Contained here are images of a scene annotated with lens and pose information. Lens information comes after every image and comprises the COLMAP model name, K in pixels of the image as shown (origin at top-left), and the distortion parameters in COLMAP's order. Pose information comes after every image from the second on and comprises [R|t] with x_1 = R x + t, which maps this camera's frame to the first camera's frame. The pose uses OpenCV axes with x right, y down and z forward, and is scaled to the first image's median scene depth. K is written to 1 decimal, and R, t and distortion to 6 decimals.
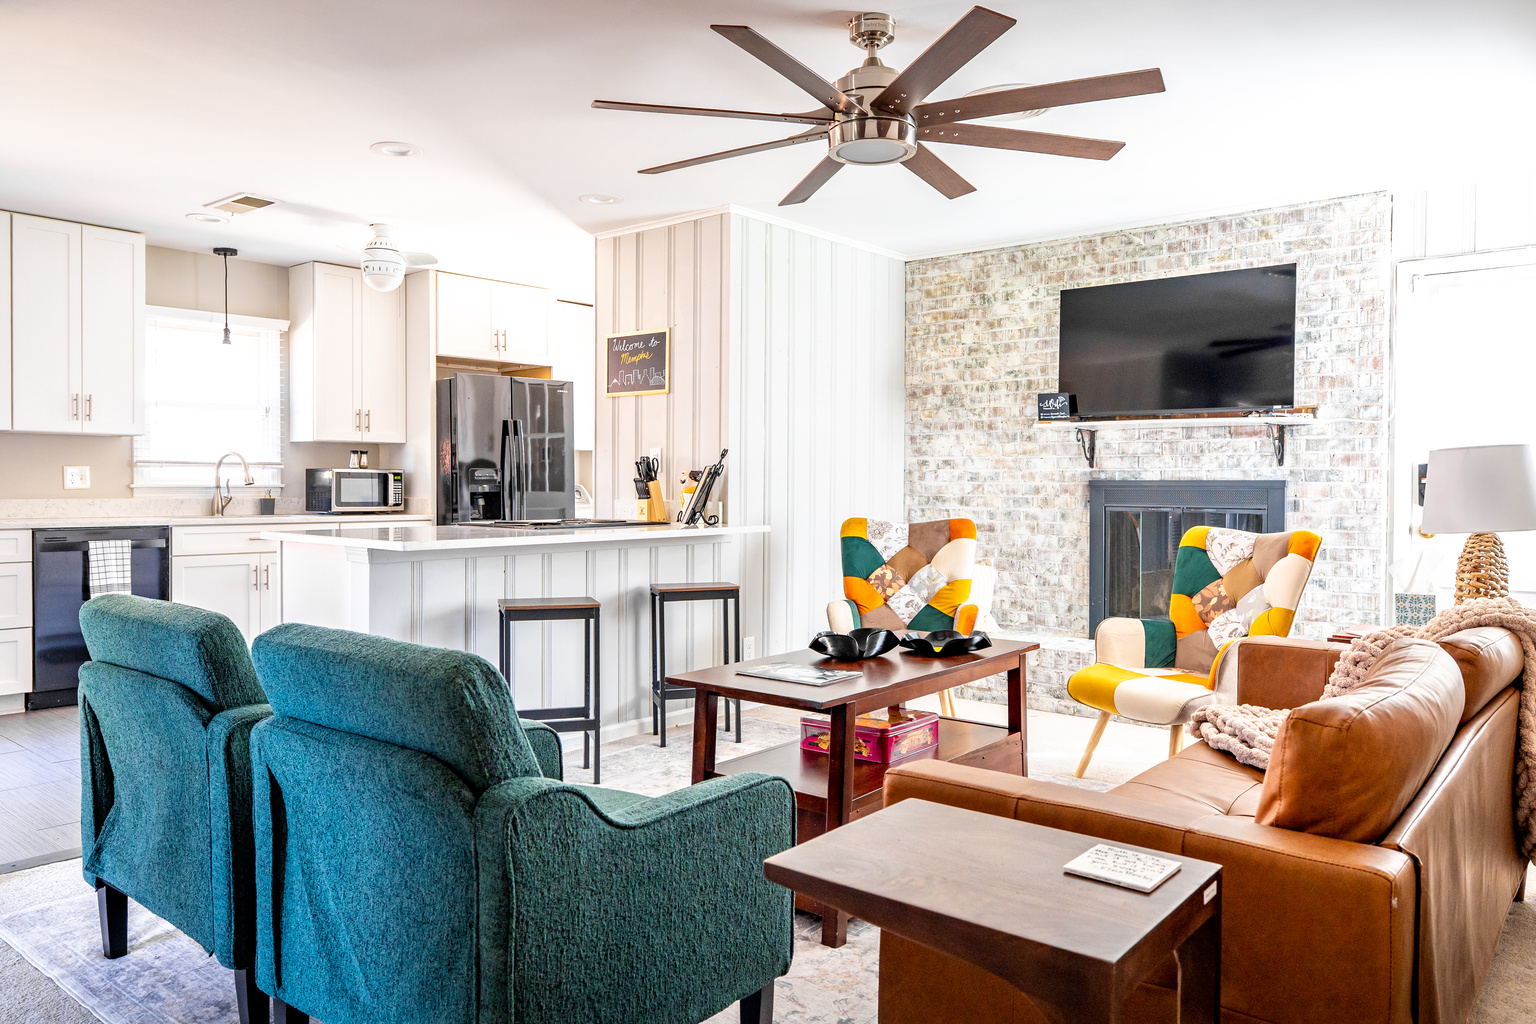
lens RADIAL K [[1081.8, 0, 768.0], [0, 1081.8, 512.0], [0, 0, 1]] dist [-0.008904, 0.000491]
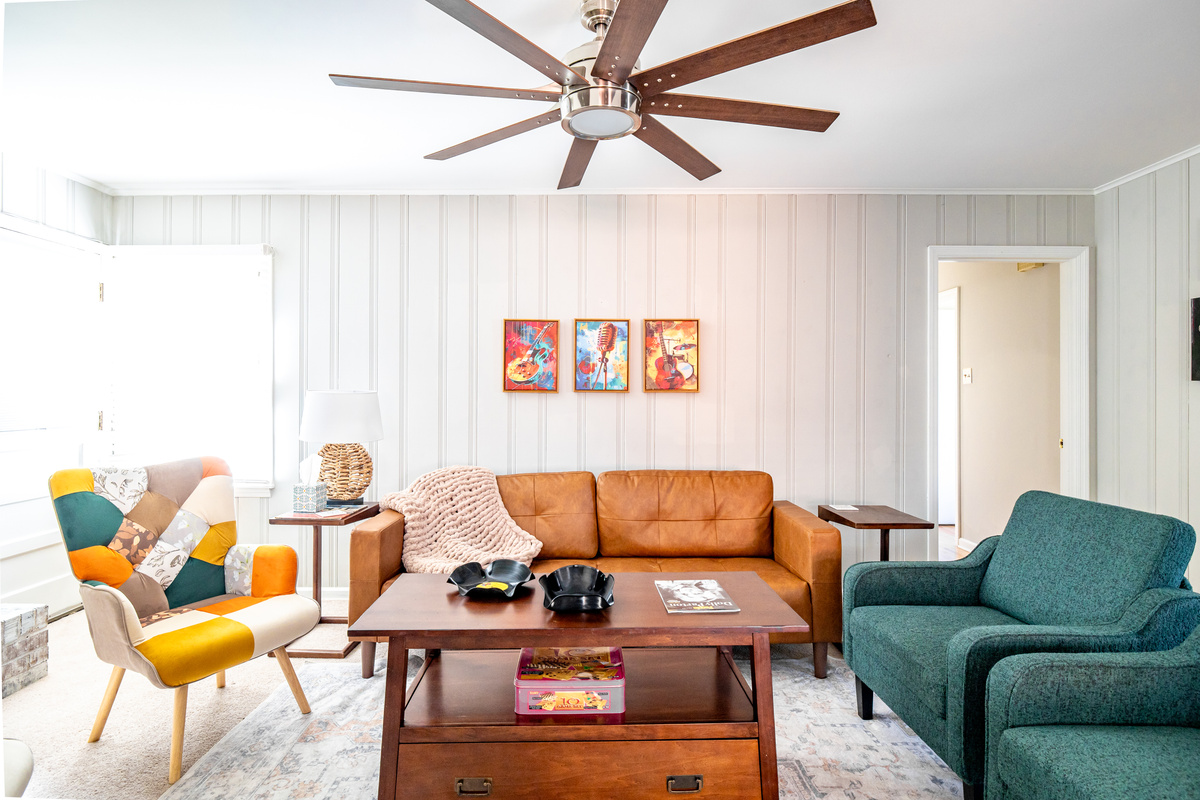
lens RADIAL K [[618.2, 0, 593.5], [0, 618.2, 395.9], [0, 0, 1]] dist [-0.002393, 0.000085]
pose [[-0.635642, -0.004537, 0.771970, -0.212403], [0.019158, 0.999582, 0.021649, -0.039542], [-0.771746, 0.028550, -0.635290, 0.784802]]
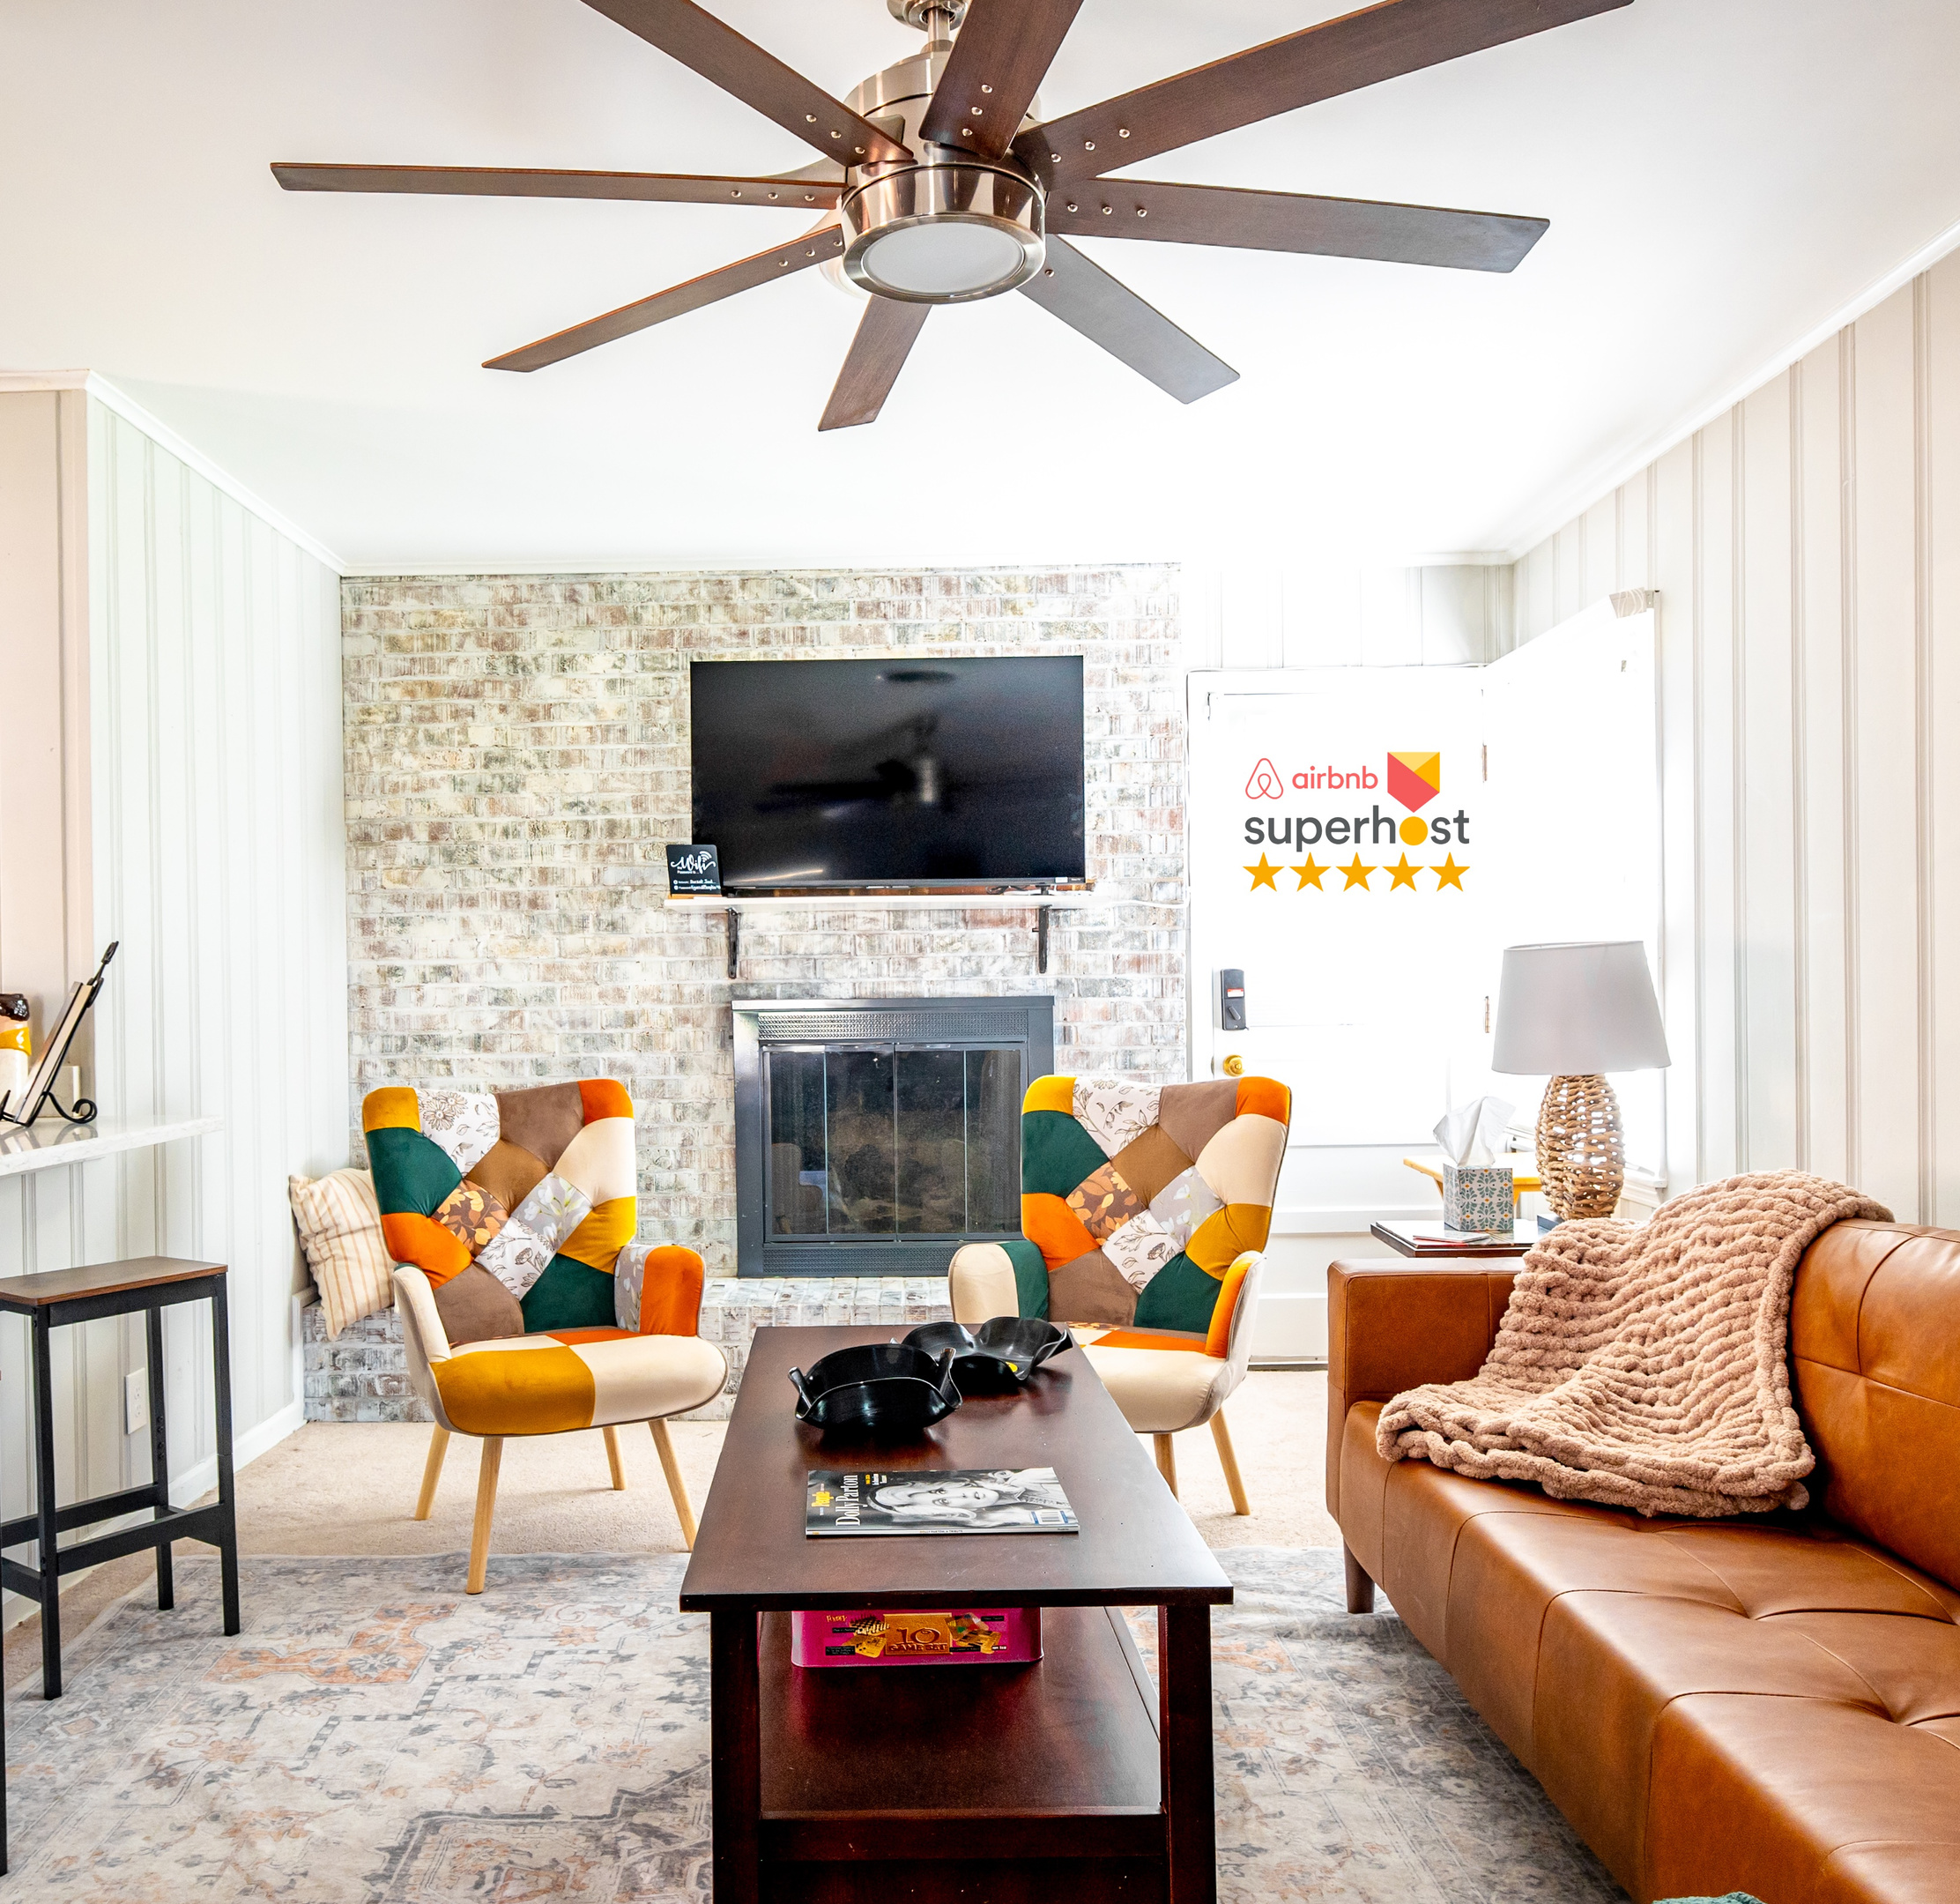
lens RADIAL K [[1642.2, 0, 875.4], [0, 1642.2, 1018.5], [0, 0, 1]] dist [-0.005084, -0.001514]
pose [[0.776924, -0.023458, 0.629158, -0.193941], [0.032838, 0.999455, -0.003287, -0.014642], [-0.628738, 0.023214, 0.777271, 0.284309]]
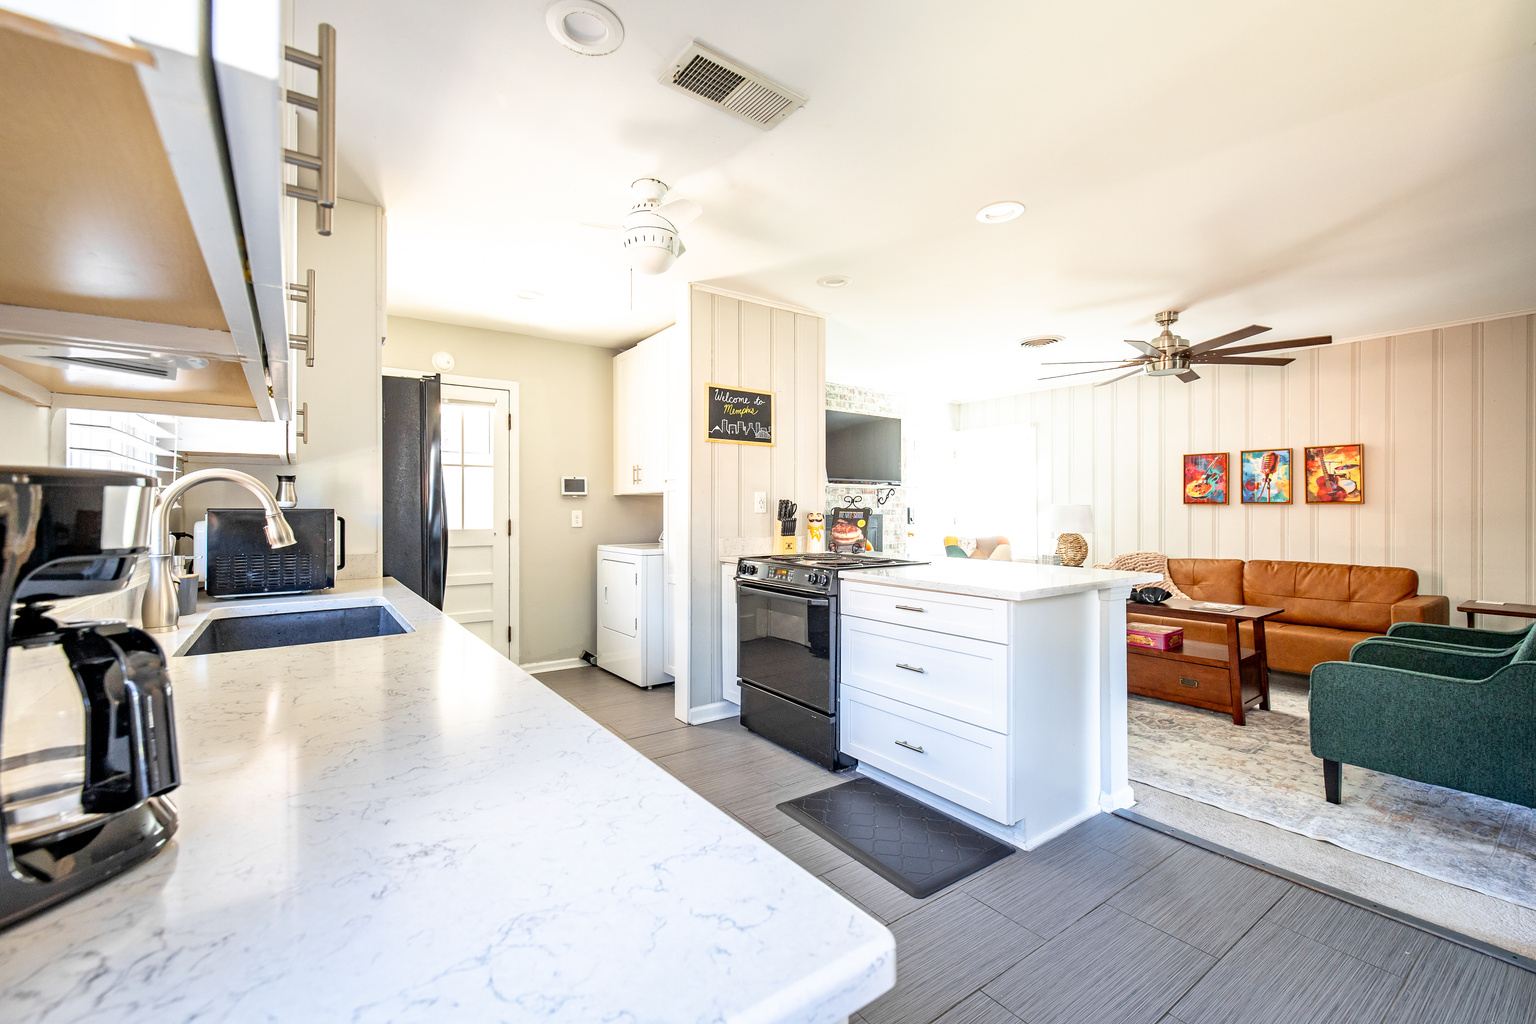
lens RADIAL K [[642.3, 0, 764.9], [0, 642.3, 506.9], [0, 0, 1]] dist [-0.000555, 0.000122]
pose [[0.243130, -0.000140, 0.969994, -0.777384], [0.027245, 0.999606, -0.006685, -0.038383], [-0.969611, 0.028053, 0.243038, 0.830535]]
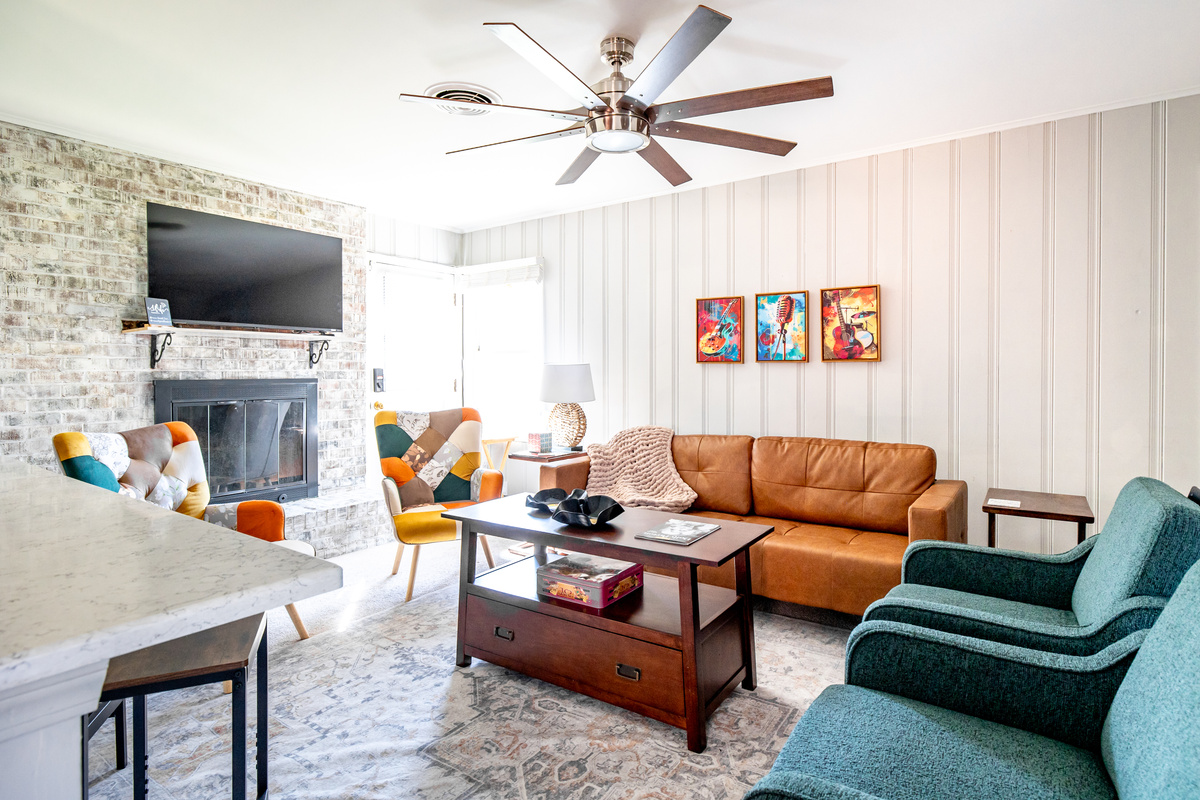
lens RADIAL K [[615.0, 0, 621.6], [0, 615.0, 377.4], [0, 0, 1]] dist [-0.004476, 0.000364]
pose [[-0.094705, -0.010747, 0.995447, -0.375617], [0.030025, 0.999456, 0.013646, -0.026919], [-0.995052, 0.031181, -0.094331, 0.599777]]
